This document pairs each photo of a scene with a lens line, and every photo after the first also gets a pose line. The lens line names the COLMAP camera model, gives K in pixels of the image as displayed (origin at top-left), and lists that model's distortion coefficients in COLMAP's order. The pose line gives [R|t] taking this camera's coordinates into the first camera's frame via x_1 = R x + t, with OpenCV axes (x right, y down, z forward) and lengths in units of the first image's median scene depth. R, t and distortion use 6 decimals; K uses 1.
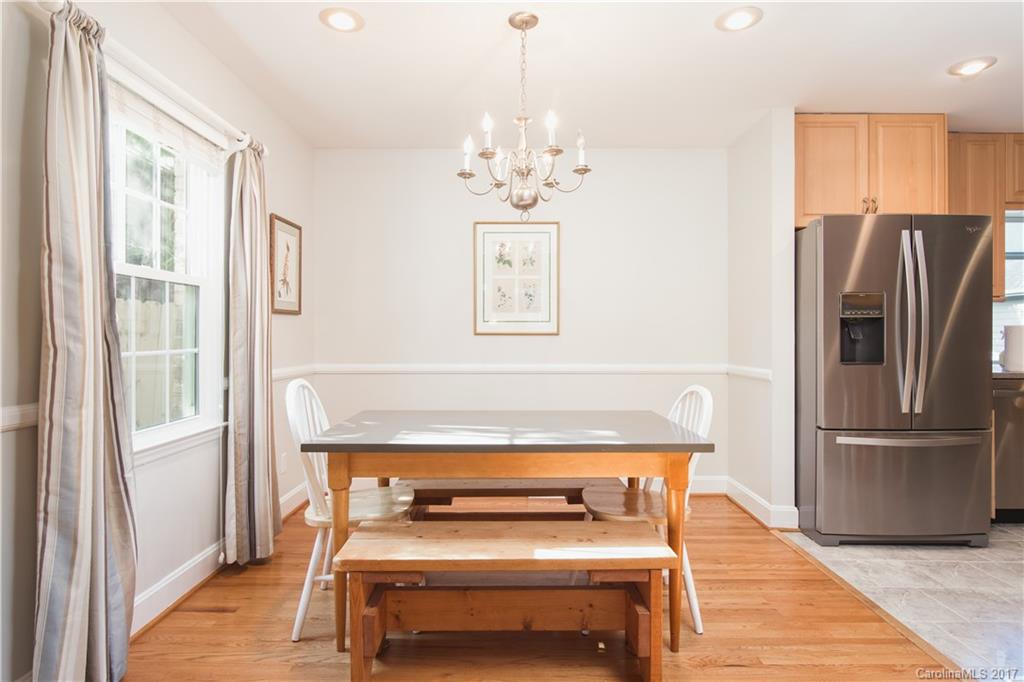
lens RADIAL K [[562.0, 0, 506.4], [0, 562.0, 336.2], [0, 0, 1]] dist [-0.017439, -0.000078]
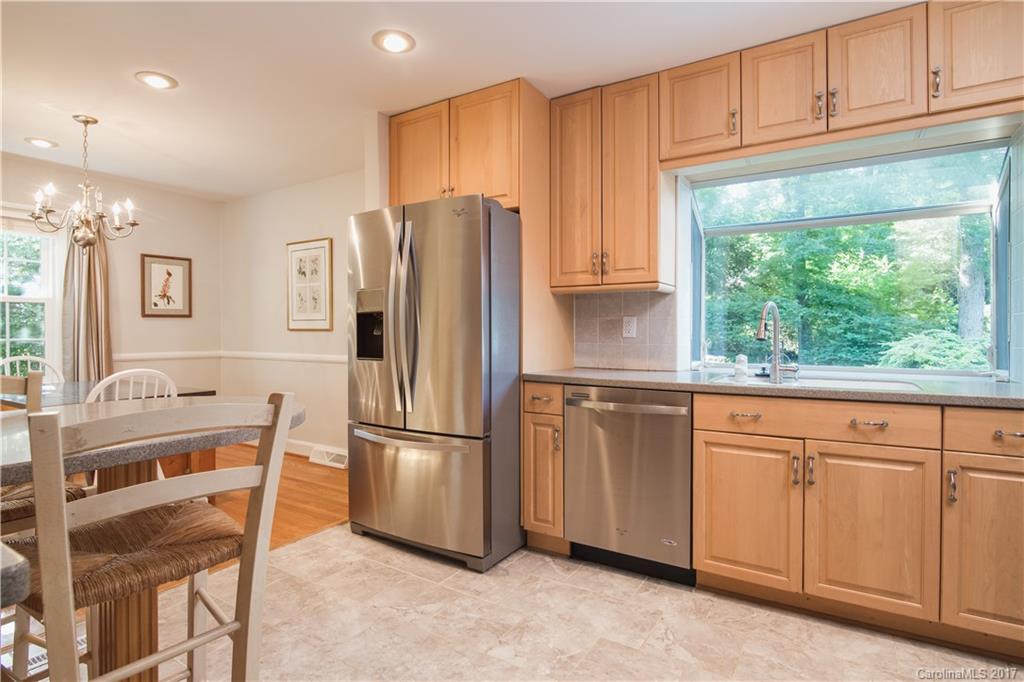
lens RADIAL K [[533.1, 0, 512.8], [0, 533.1, 333.6], [0, 0, 1]] dist [0.003465, 0.000002]
pose [[0.839178, 0.003932, -0.543843, 1.055269], [-0.001315, 0.999986, 0.005200, -0.002637], [0.543855, -0.003649, 0.839171, 0.248616]]
